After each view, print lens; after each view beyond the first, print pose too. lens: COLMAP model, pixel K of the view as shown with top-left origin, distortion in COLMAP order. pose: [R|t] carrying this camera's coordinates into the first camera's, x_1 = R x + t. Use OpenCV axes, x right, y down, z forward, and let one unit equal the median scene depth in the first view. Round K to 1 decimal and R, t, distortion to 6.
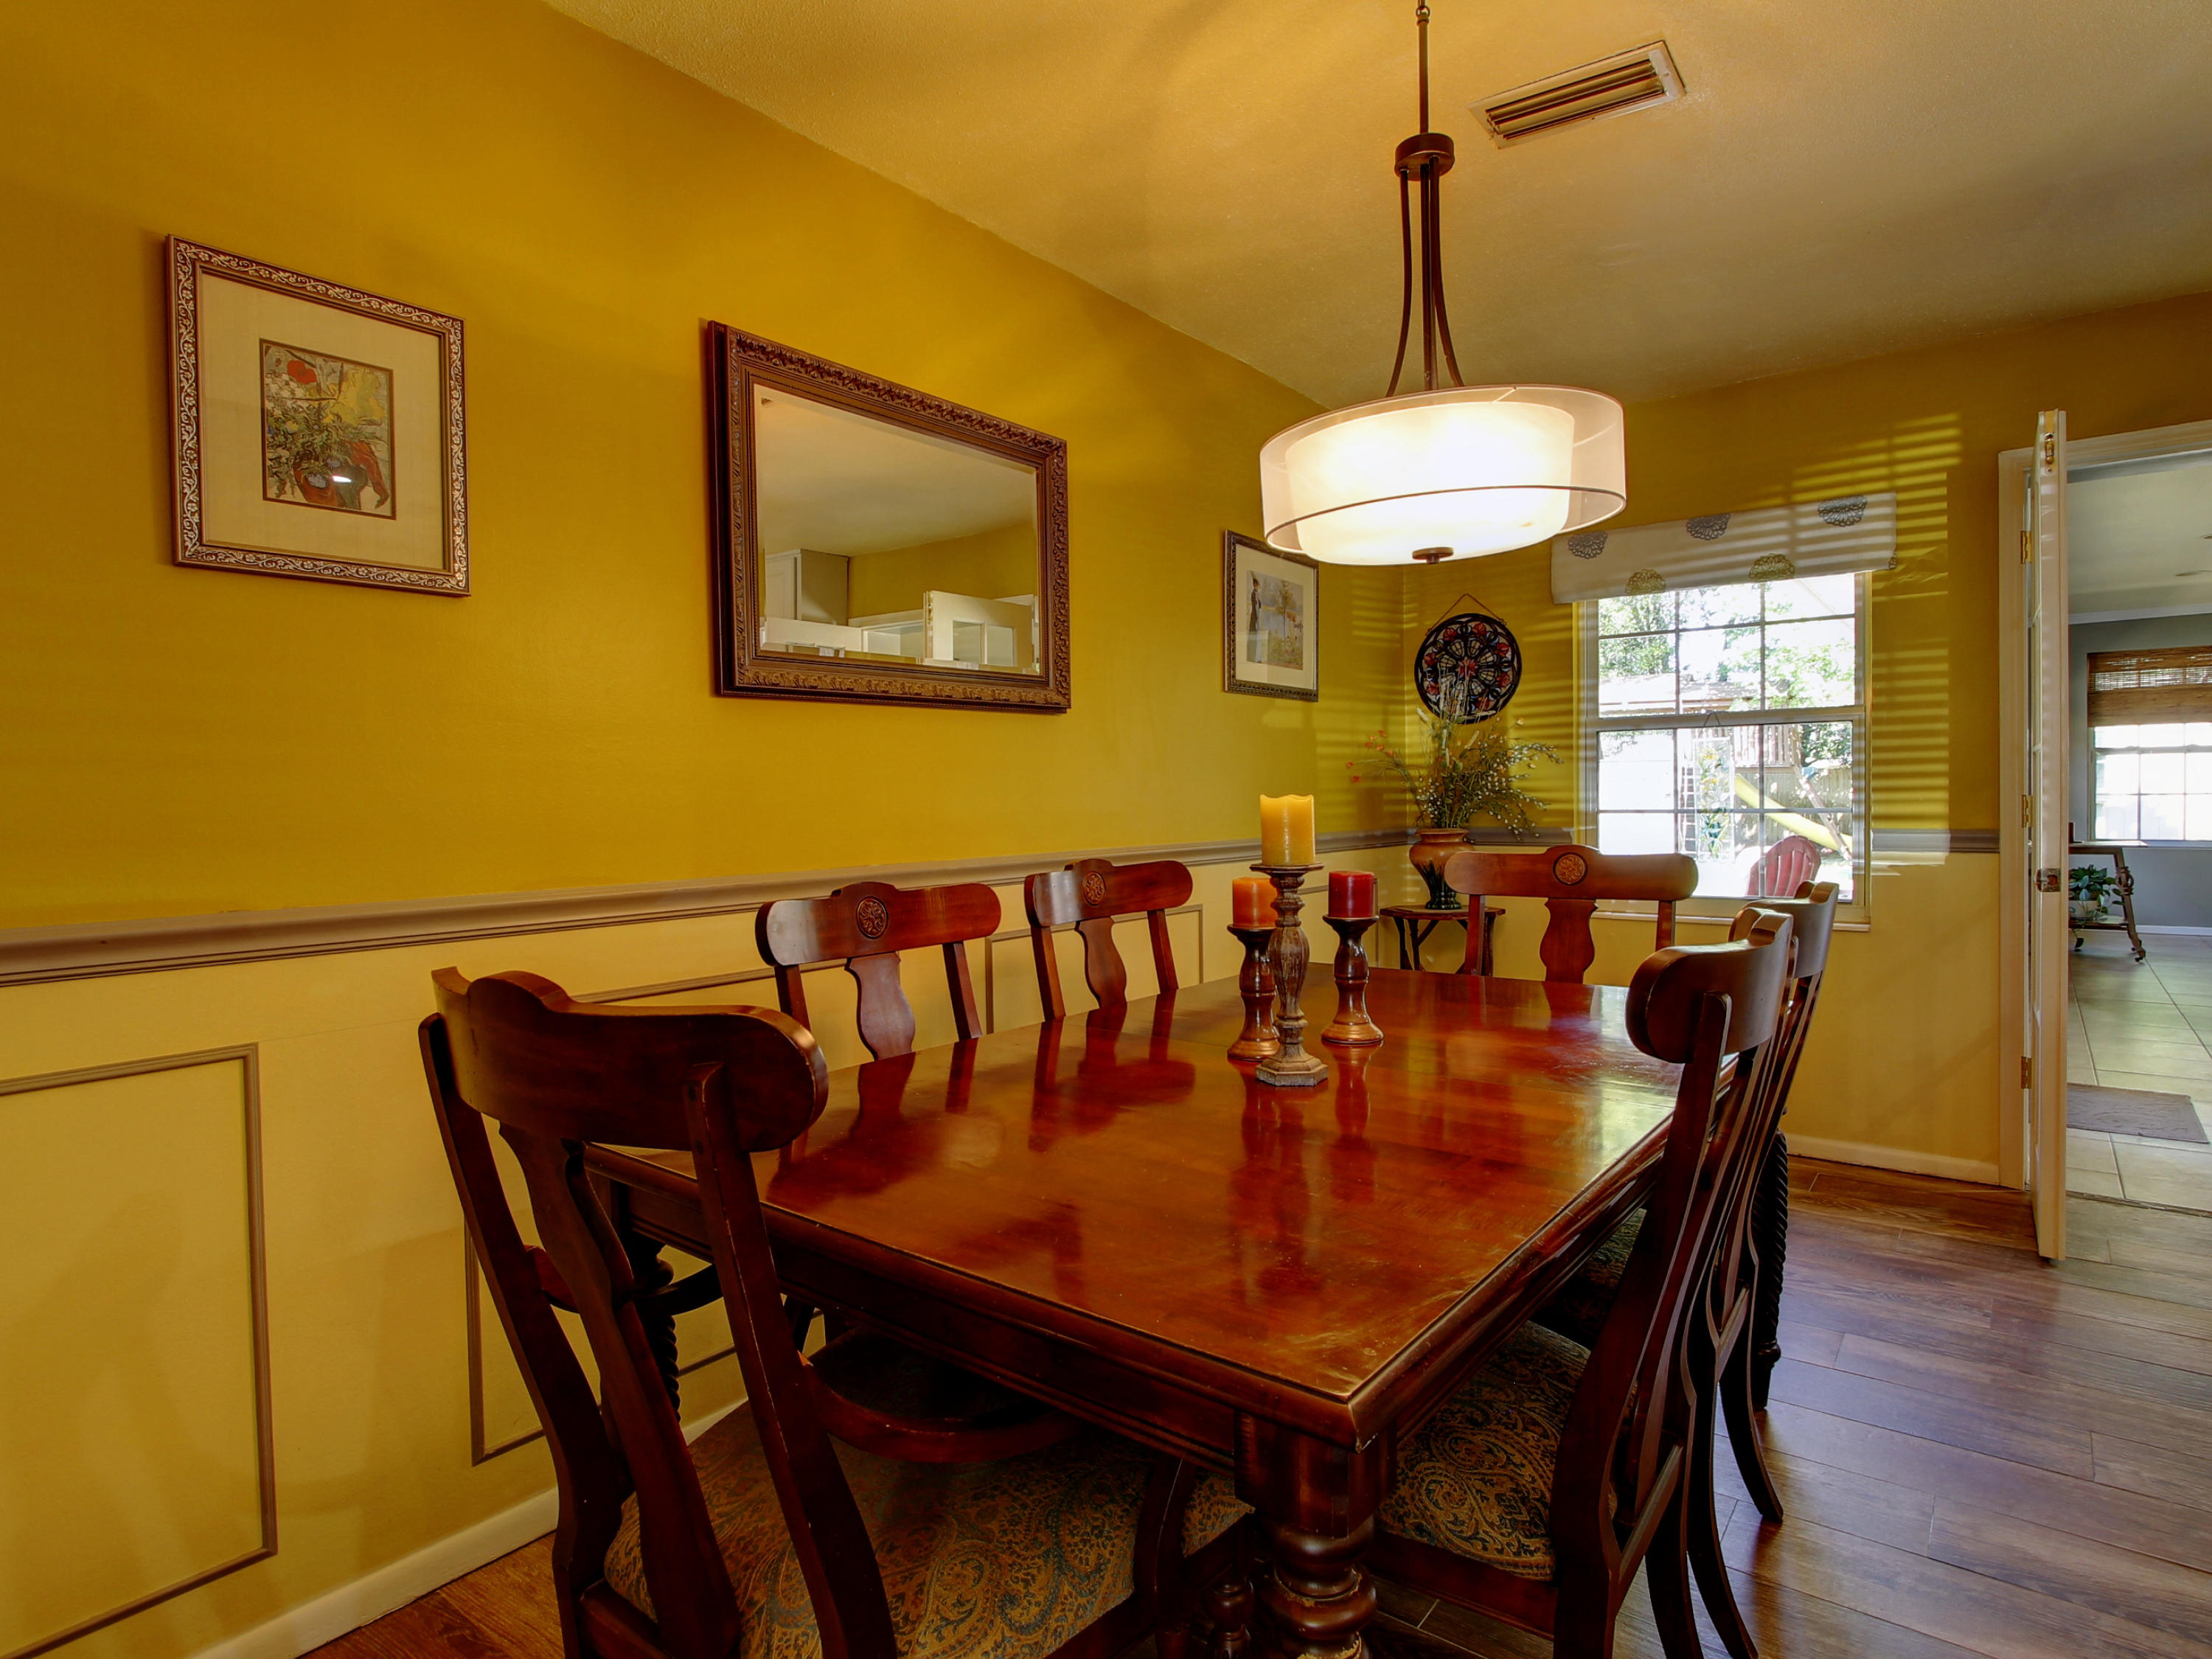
lens RADIAL K [[1188.7, 0, 1097.2], [0, 1188.7, 832.4], [0, 0, 1]] dist [-0.007639, -0.001356]
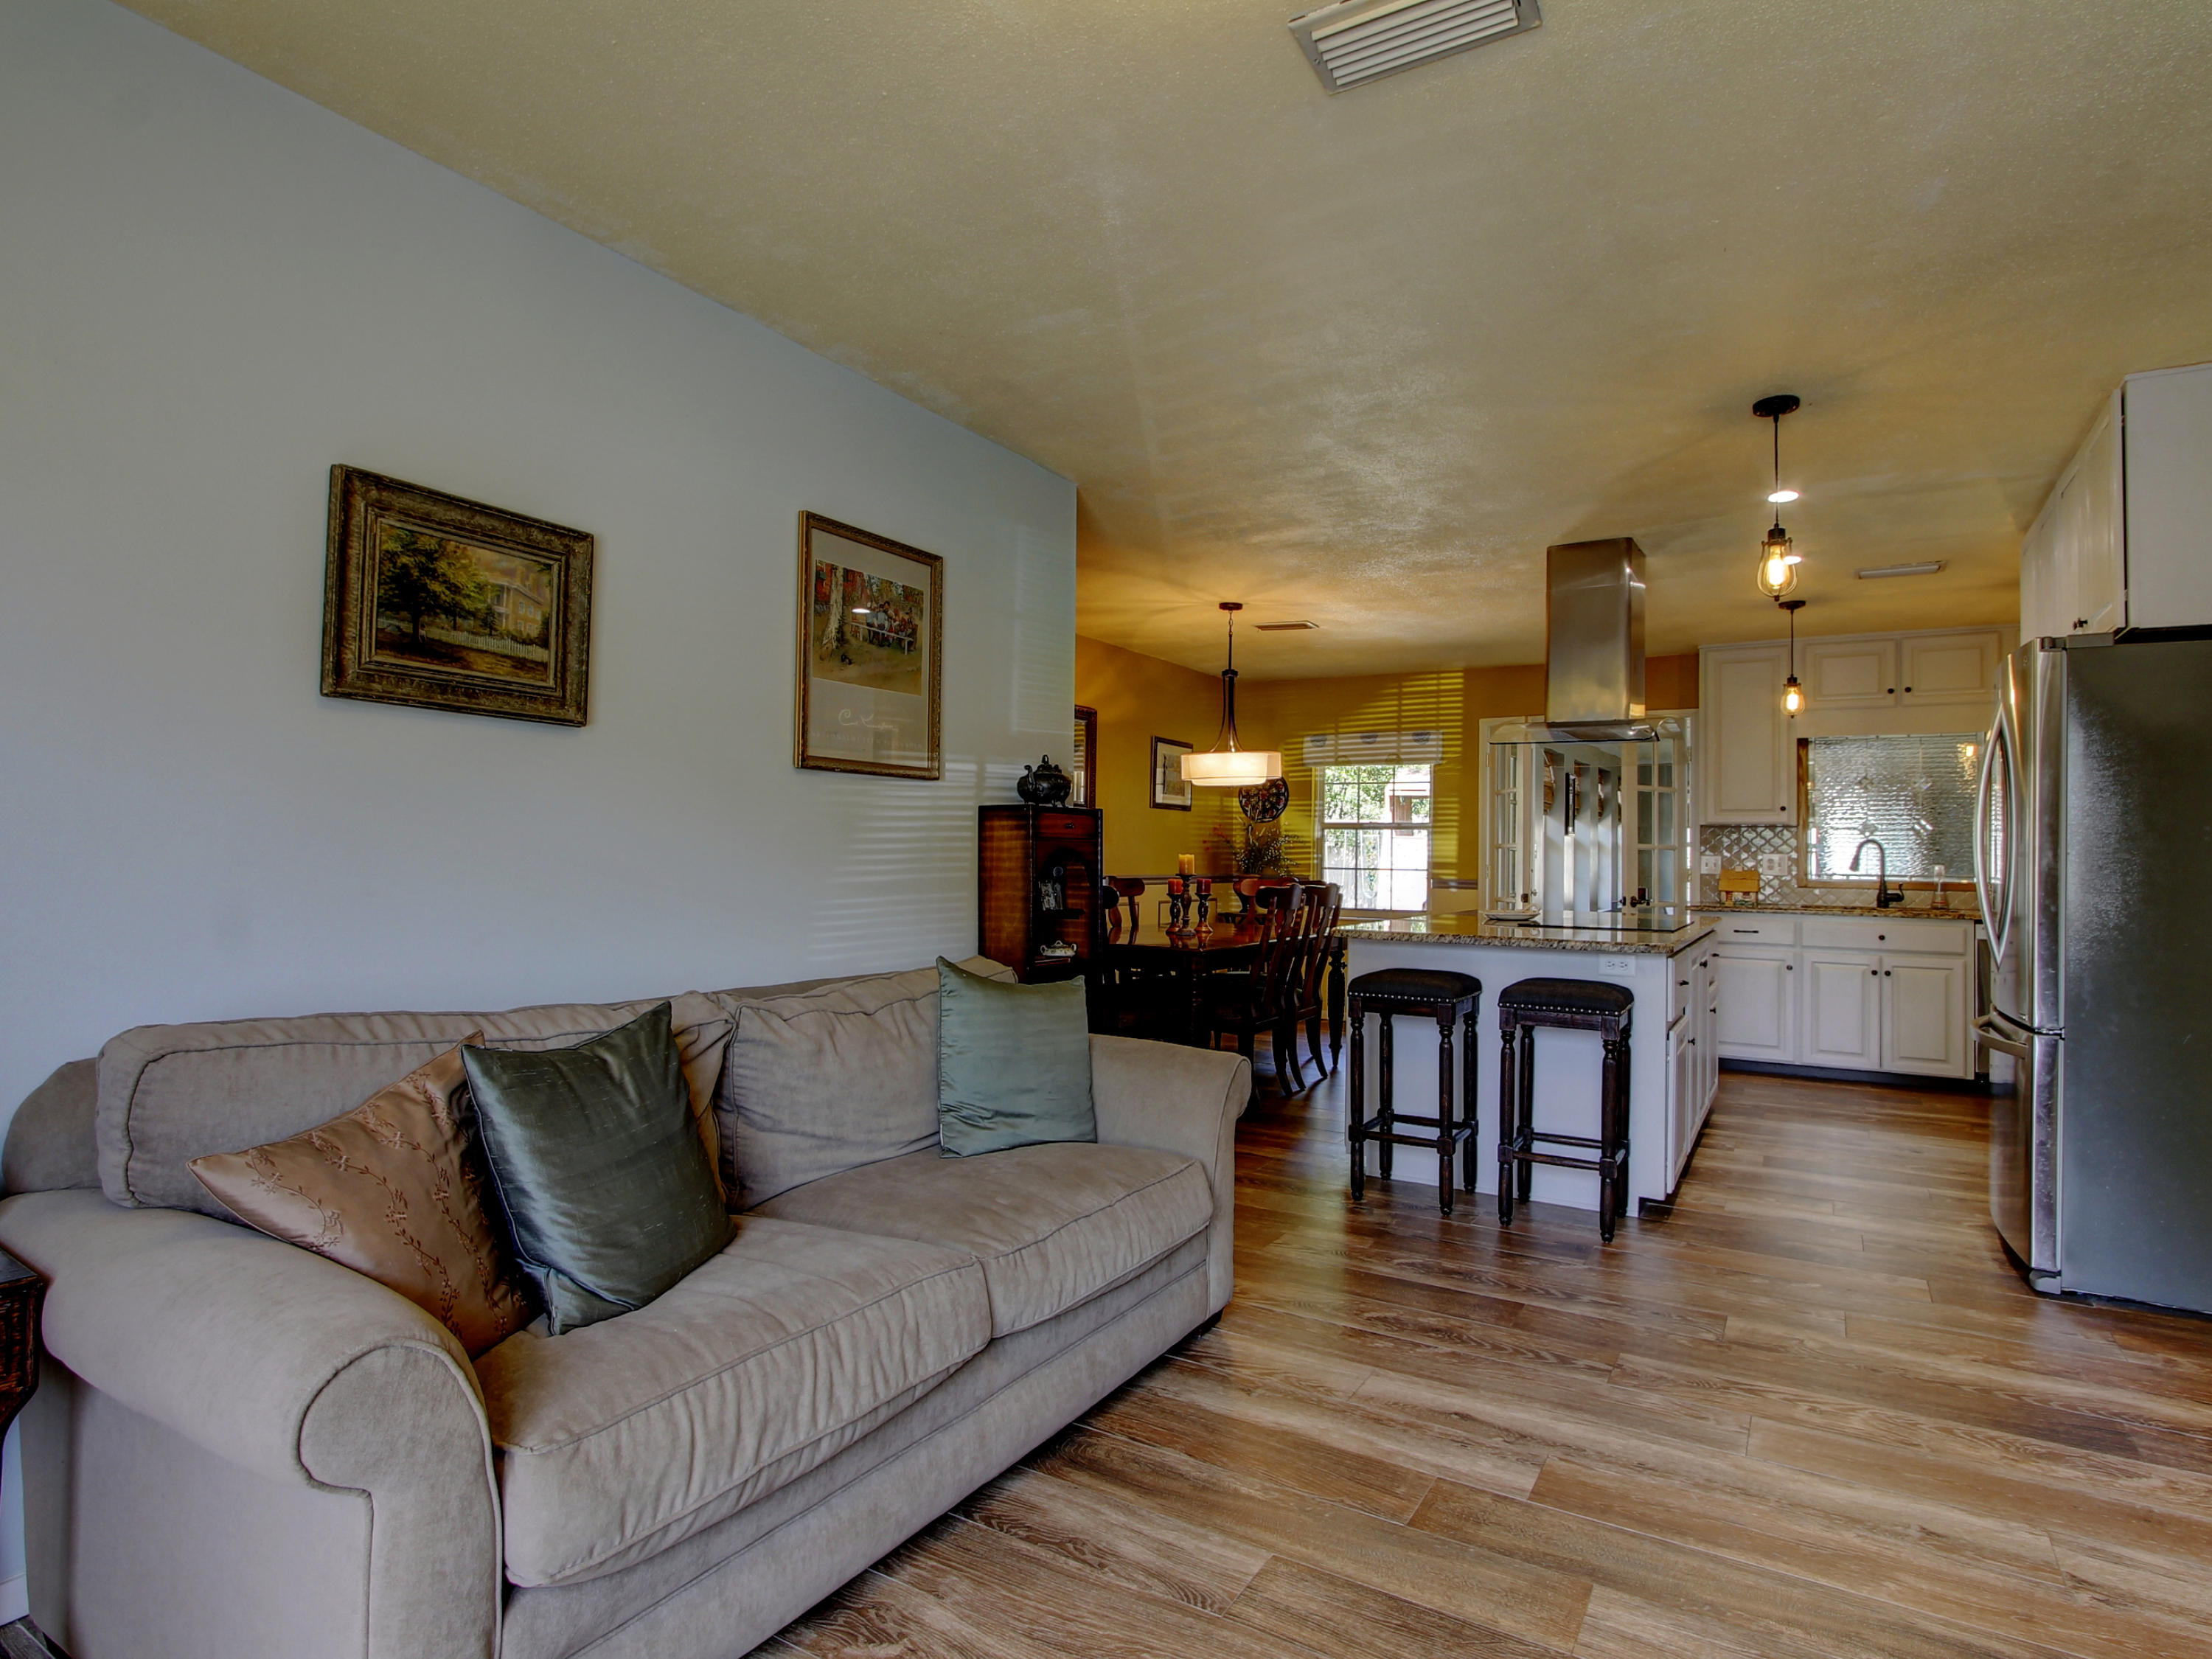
lens RADIAL K [[1188.7, 0, 1105.1], [0, 1188.7, 823.9], [0, 0, 1]] dist [-0.007639, -0.001356]
pose [[0.991257, 0.038334, 0.126257, -0.254632], [-0.031512, 0.997956, -0.055589, 0.039068], [-0.128130, 0.051124, 0.990439, -1.186400]]
